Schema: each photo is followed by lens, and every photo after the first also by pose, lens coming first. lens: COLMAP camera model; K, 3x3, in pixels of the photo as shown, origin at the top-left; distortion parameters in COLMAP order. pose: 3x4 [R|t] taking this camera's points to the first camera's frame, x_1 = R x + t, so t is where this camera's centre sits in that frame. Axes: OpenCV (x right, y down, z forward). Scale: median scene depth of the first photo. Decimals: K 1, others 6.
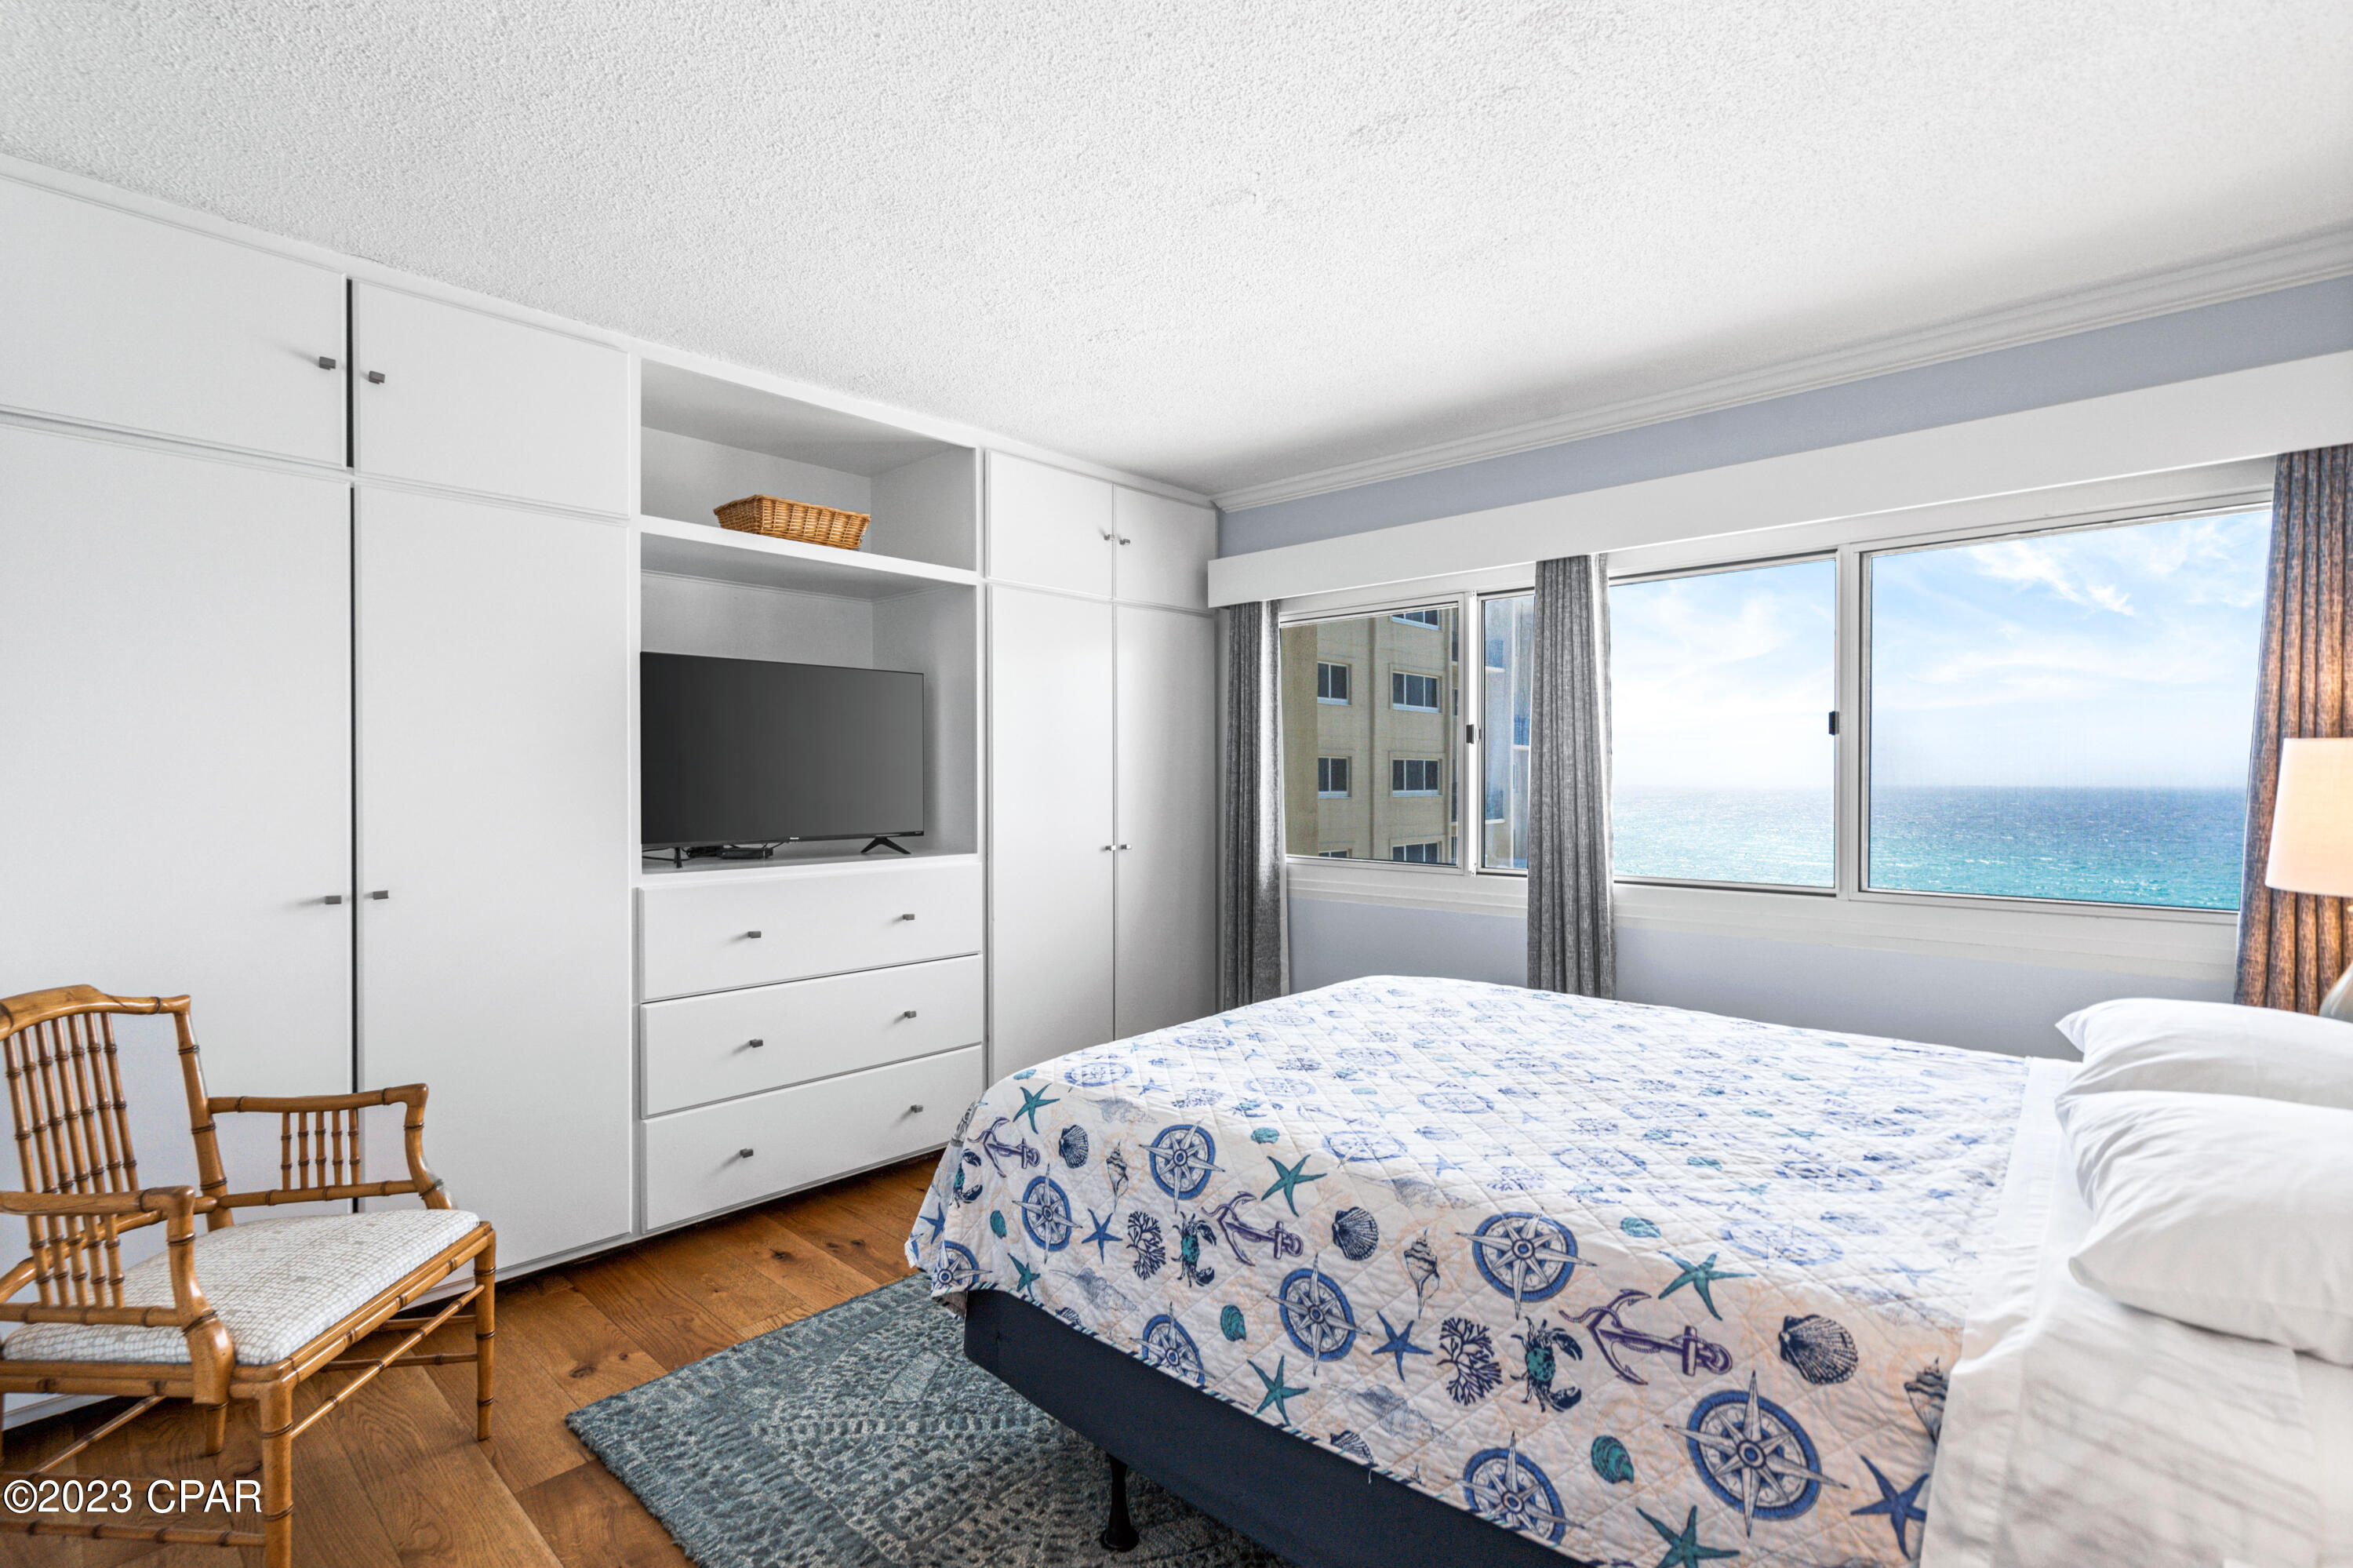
lens RADIAL K [[1079.8, 0, 1159.1], [0, 1079.8, 776.1], [0, 0, 1]] dist [0.004132, 0.000819]
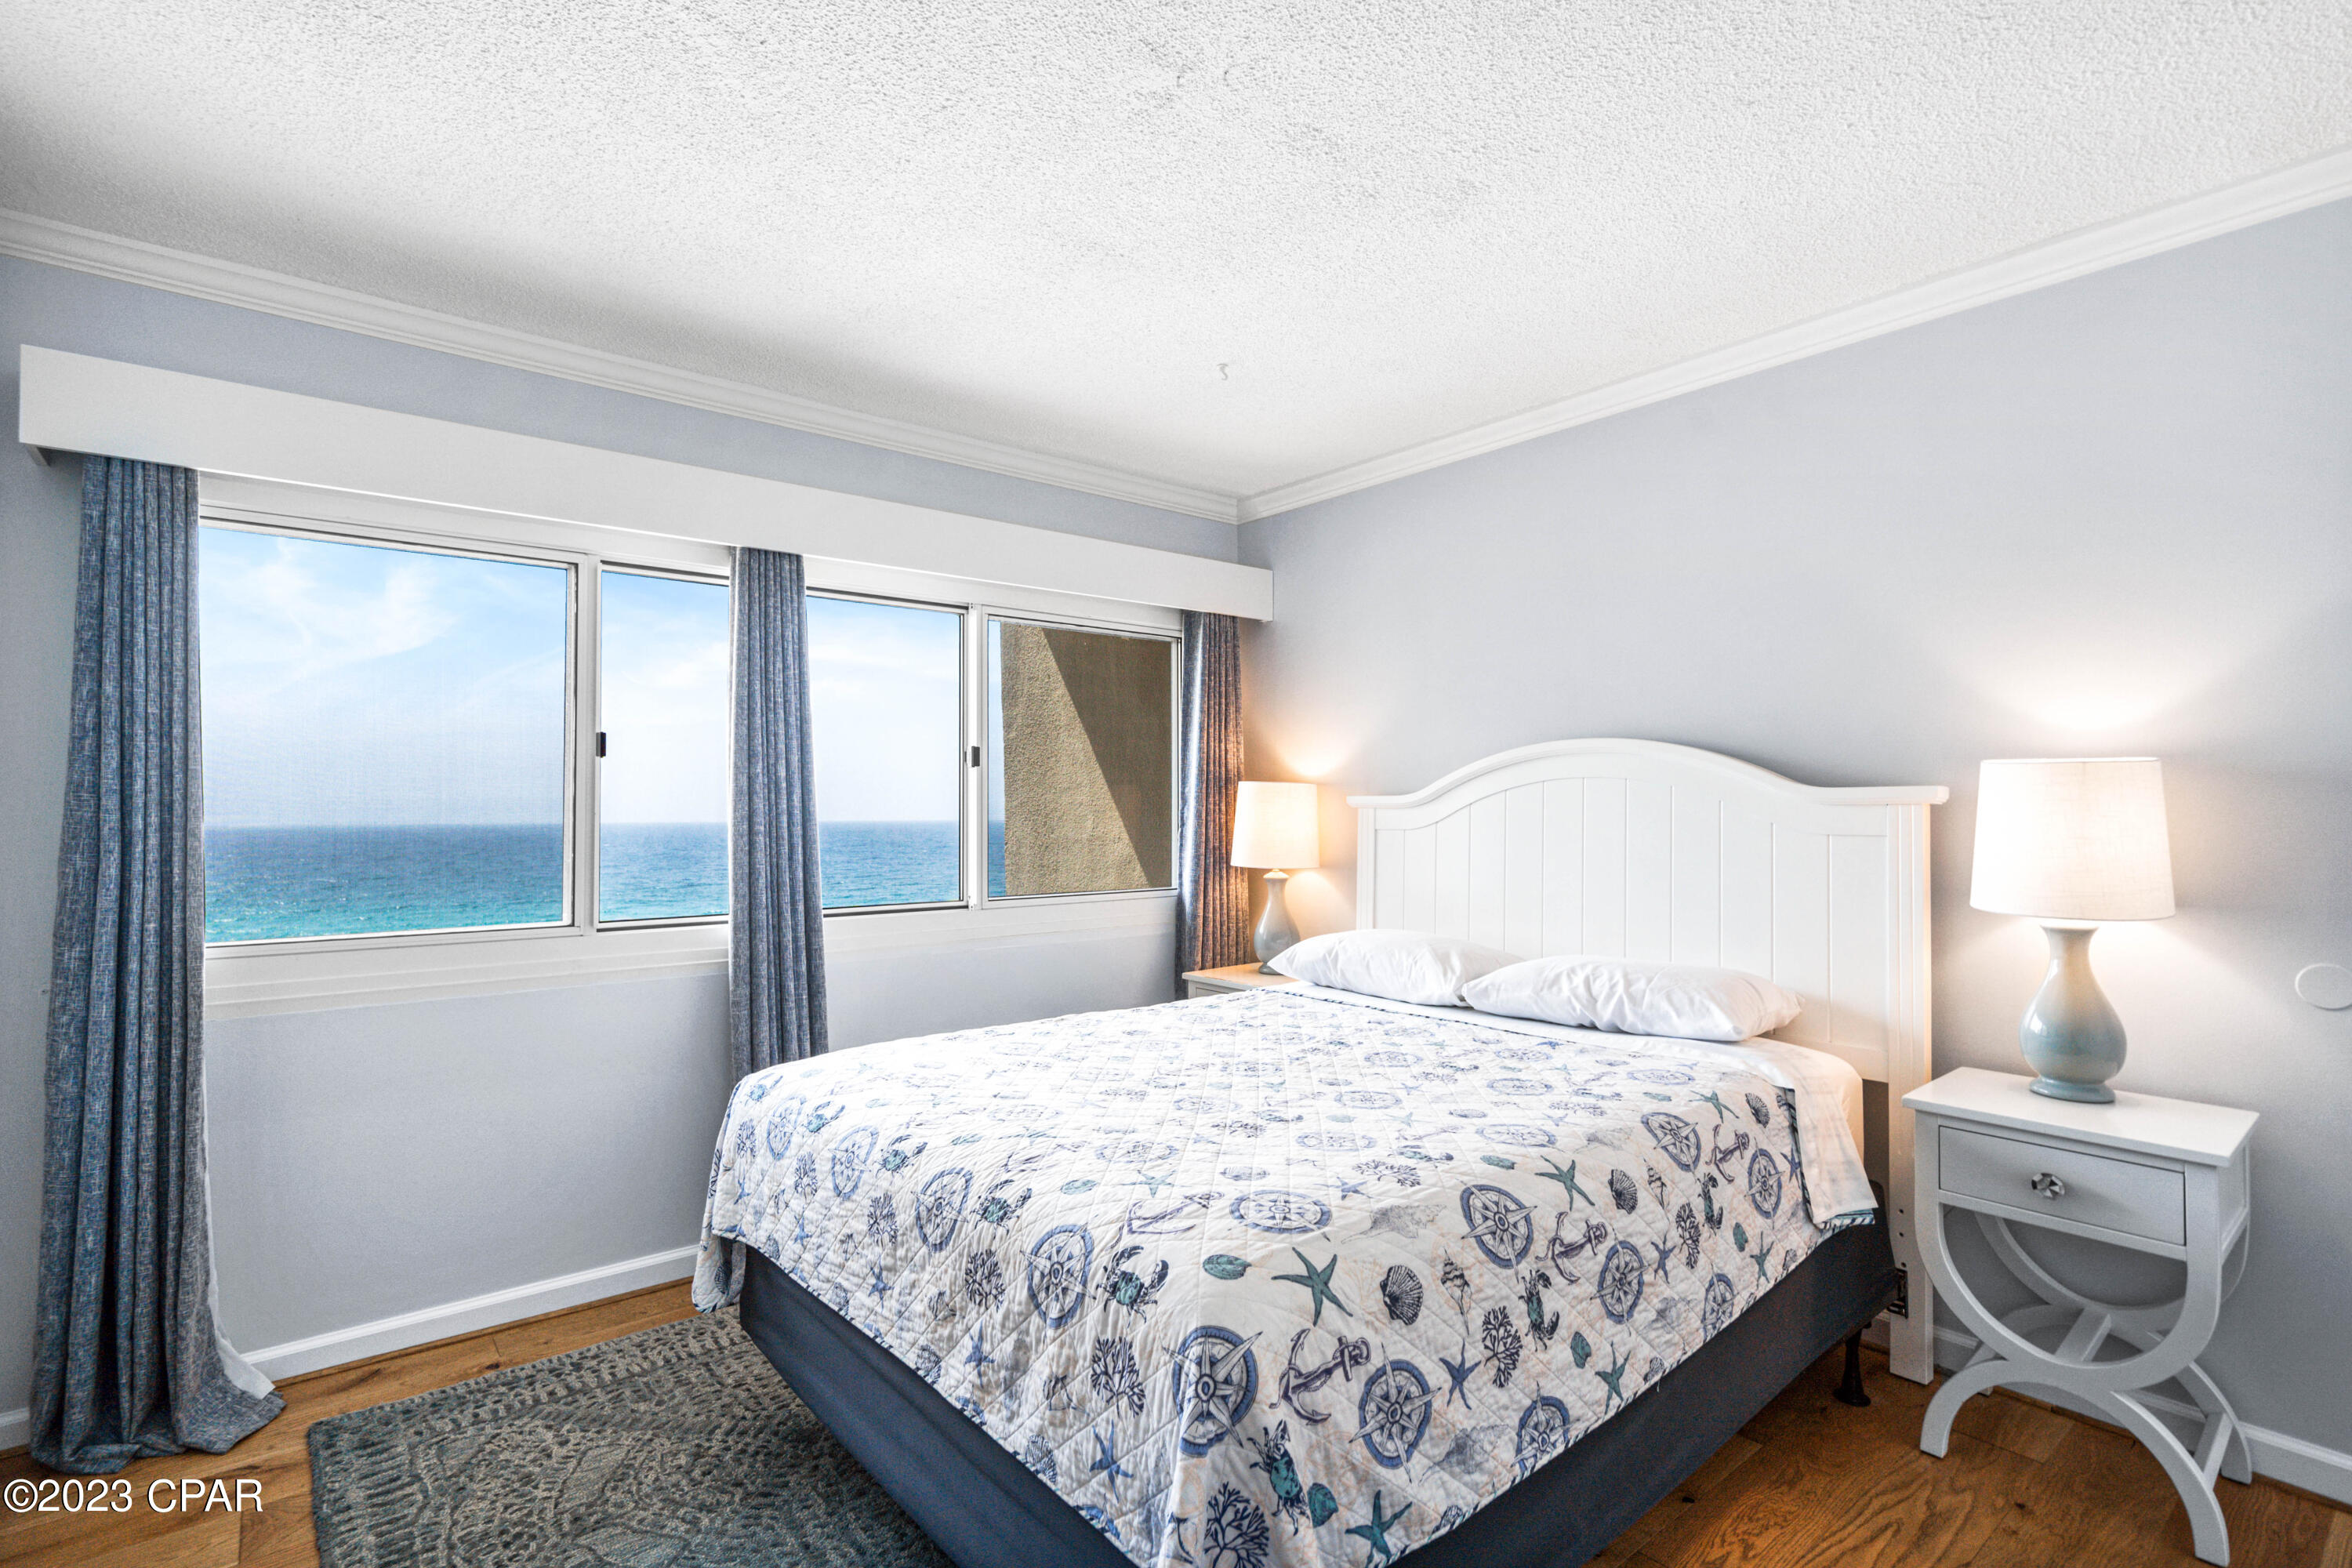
lens RADIAL K [[1086.6, 0, 1176.0], [0, 1086.6, 784.0], [0, 0, 1]] dist [-0.002731, -0.000443]
pose [[0.153749, 0.027363, 0.987731, -0.825734], [0.003357, 0.999596, -0.028214, 0.022485], [-0.988104, 0.007654, 0.153595, 1.035064]]
